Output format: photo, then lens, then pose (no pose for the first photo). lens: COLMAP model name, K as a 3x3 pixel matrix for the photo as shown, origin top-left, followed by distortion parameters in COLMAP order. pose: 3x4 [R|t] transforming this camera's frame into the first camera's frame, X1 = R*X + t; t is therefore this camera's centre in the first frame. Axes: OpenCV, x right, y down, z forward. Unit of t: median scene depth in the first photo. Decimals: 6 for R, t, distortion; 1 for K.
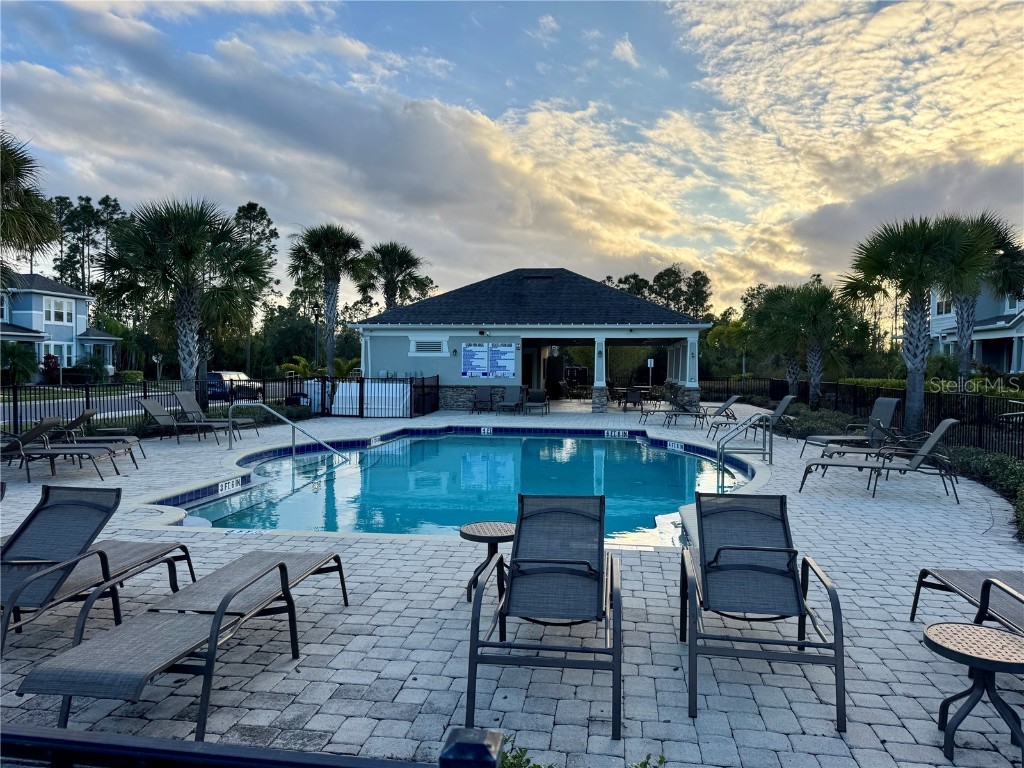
lens RADIAL K [[734.8, 0, 514.7], [0, 734.8, 396.7], [0, 0, 1]] dist [0.161343, -0.245090]
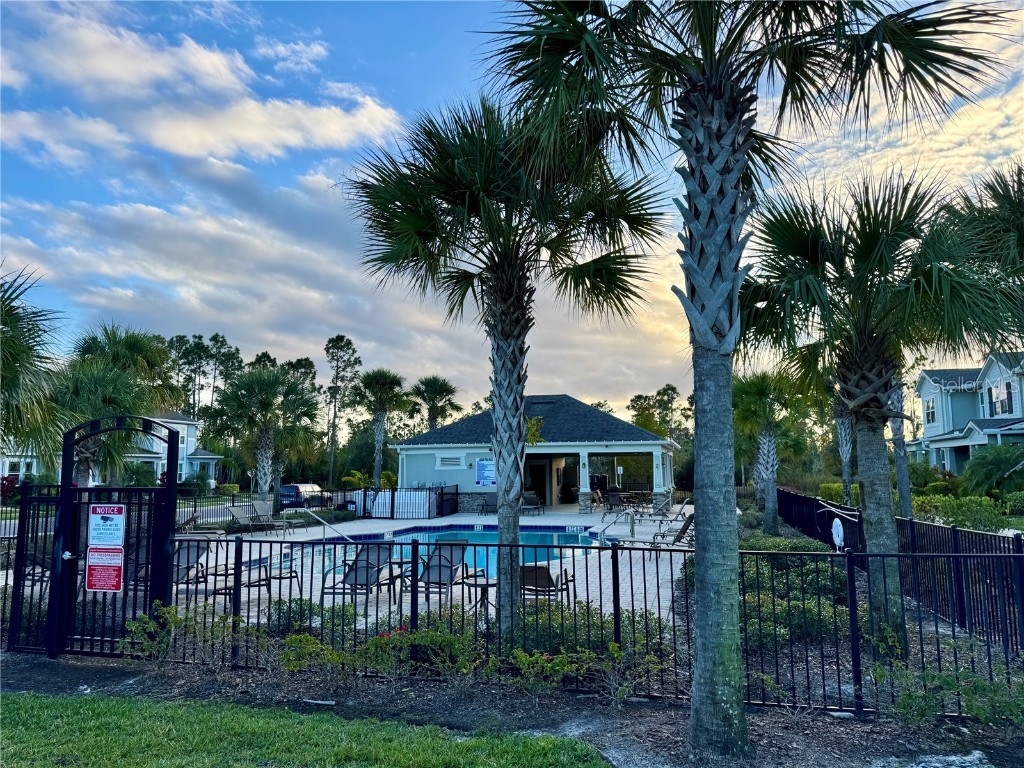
lens RADIAL K [[734.8, 0, 514.7], [0, 734.8, 396.7], [0, 0, 1]] dist [0.161343, -0.245090]
pose [[0.993647, -0.026861, -0.109286, 0.120917], [0.011119, 0.989780, -0.142172, 0.002349], [0.111988, 0.140054, 0.983790, -0.220994]]
